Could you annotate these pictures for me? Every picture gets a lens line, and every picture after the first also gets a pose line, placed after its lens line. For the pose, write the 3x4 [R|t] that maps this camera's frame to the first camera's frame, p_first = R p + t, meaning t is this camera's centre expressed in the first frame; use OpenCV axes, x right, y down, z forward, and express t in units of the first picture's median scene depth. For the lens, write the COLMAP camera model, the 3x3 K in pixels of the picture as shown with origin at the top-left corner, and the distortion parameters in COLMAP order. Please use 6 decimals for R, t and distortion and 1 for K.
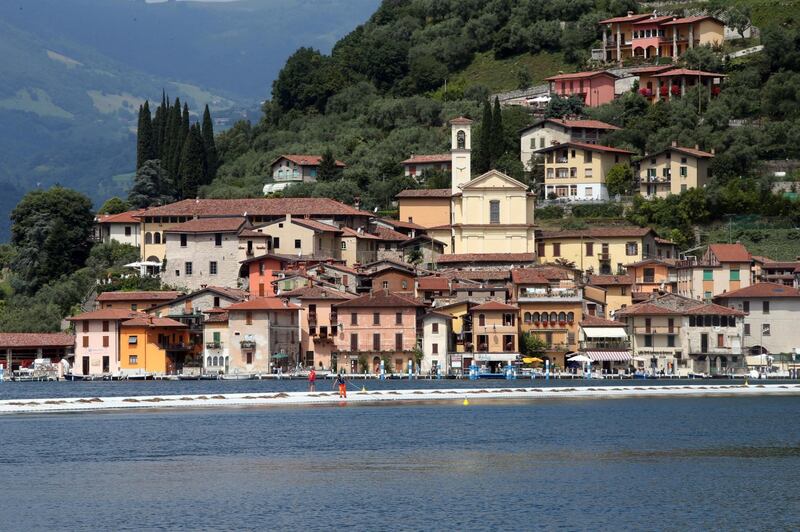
lens RADIAL K [[4242.9, 0, 400.0], [0, 4242.9, 266.0], [0, 0, 1]] dist [1.376265, 1.293633]
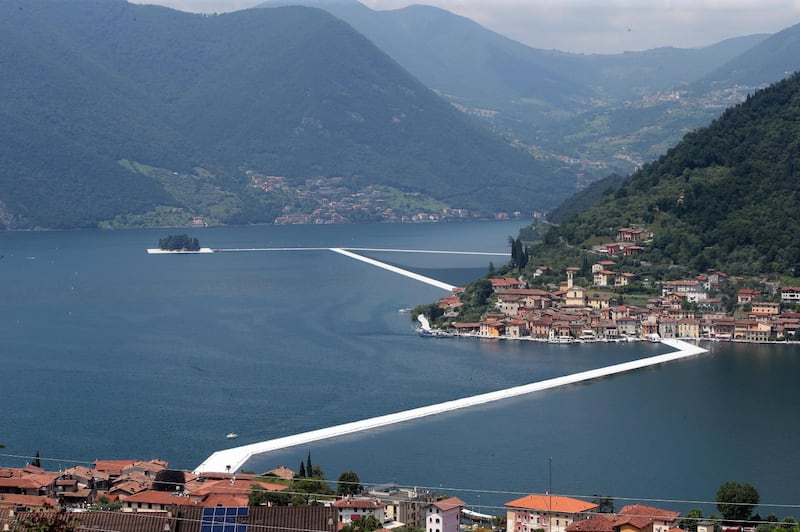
lens RADIAL K [[1734.8, 0, 400.0], [0, 1734.8, 266.0], [0, 0, 1]] dist [-0.284471, 0.047486]
pose [[0.985879, 0.007435, -0.167293, 0.149222], [0.003820, 0.997756, 0.066850, -0.170662], [0.167415, -0.066545, 0.983638, -0.852013]]
